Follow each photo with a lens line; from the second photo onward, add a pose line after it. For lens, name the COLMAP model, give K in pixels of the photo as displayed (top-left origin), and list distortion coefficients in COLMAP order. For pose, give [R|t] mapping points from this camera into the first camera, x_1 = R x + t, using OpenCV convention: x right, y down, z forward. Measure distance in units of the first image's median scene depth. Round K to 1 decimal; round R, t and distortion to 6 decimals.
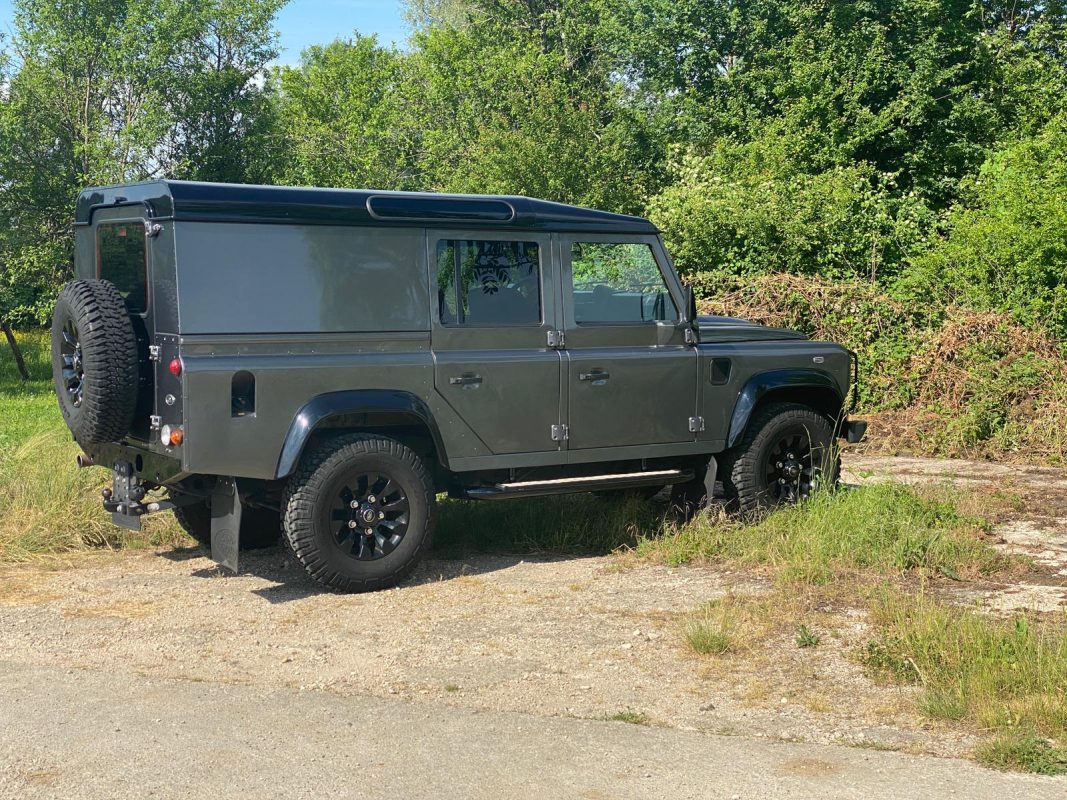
lens RADIAL K [[1630.6, 0, 522.1], [0, 1630.6, 401.7], [0, 0, 1]] dist [0.126867, -0.122281]
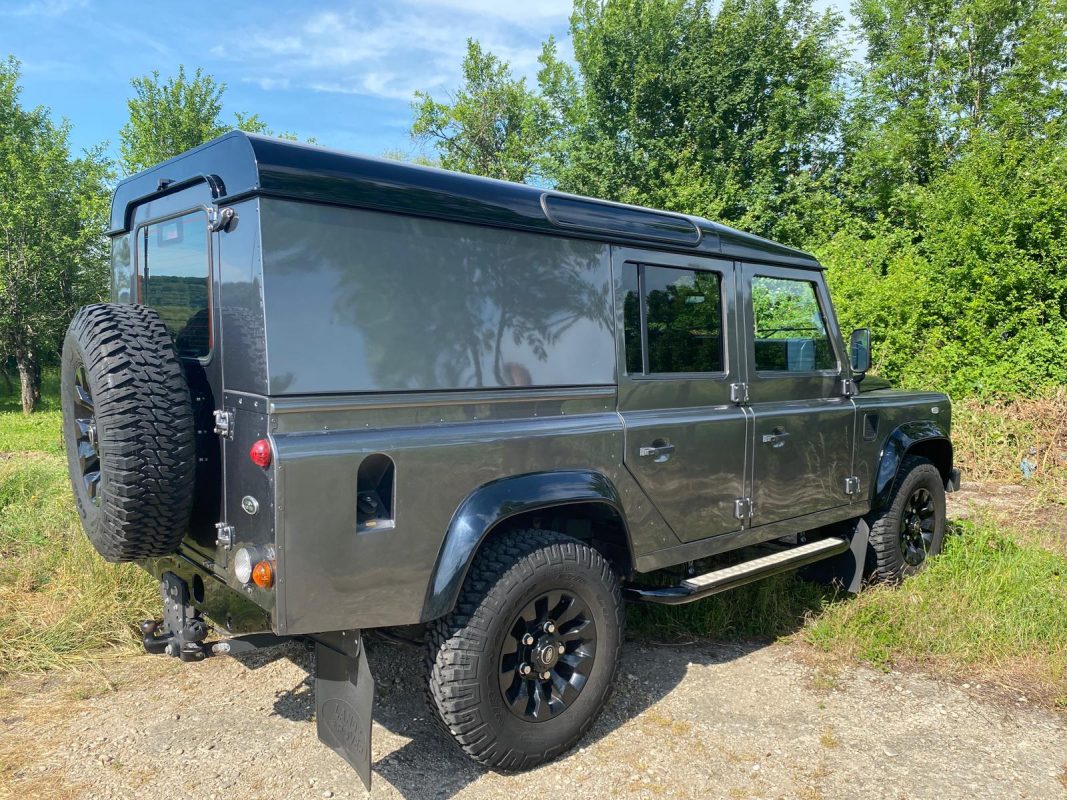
lens RADIAL K [[833.0, 0, 542.9], [0, 833.0, 408.2], [0, 0, 1]] dist [0.001319, 0.003311]
pose [[0.989040, -0.000774, 0.147645, -0.148040], [-0.000568, 0.999959, 0.009050, -0.037077], [-0.147646, -0.009035, 0.988999, 0.658304]]
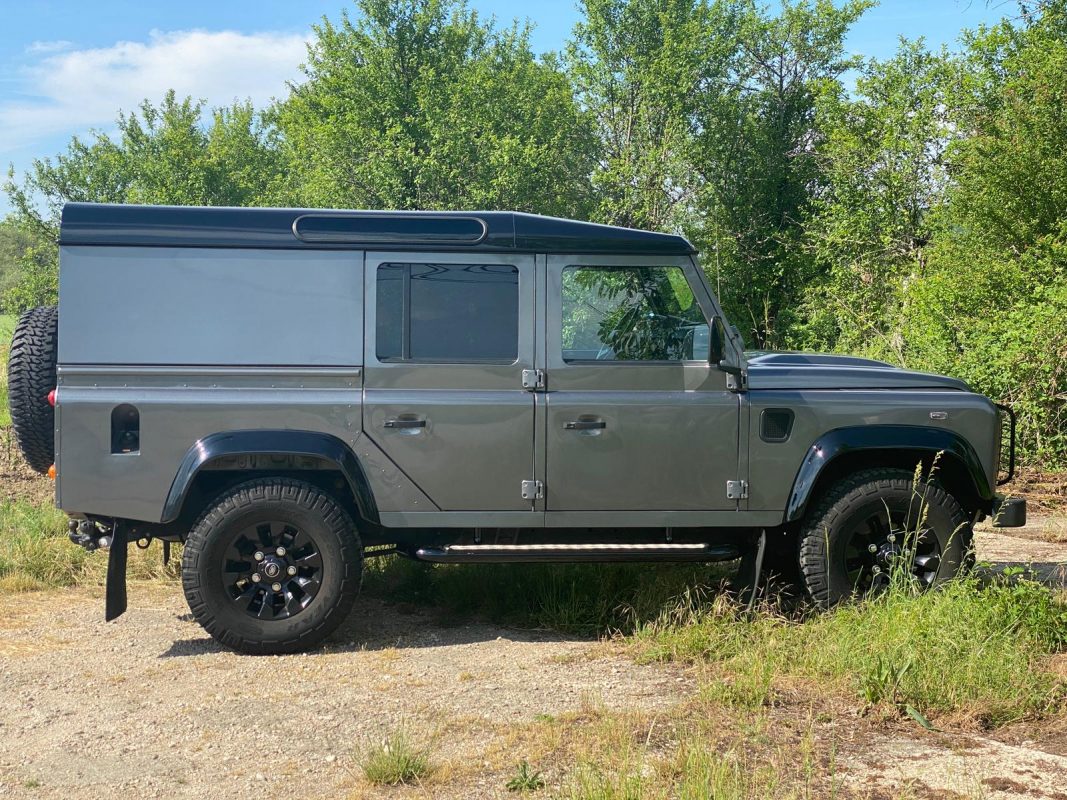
lens RADIAL K [[1630.6, 0, 522.1], [0, 1630.6, 401.7], [0, 0, 1]] dist [0.126867, -0.122281]
pose [[0.874422, 0.034312, -0.483952, 0.461467], [-0.042191, 0.999095, -0.005397, -0.023768], [0.483329, 0.025137, 0.875078, 0.276743]]
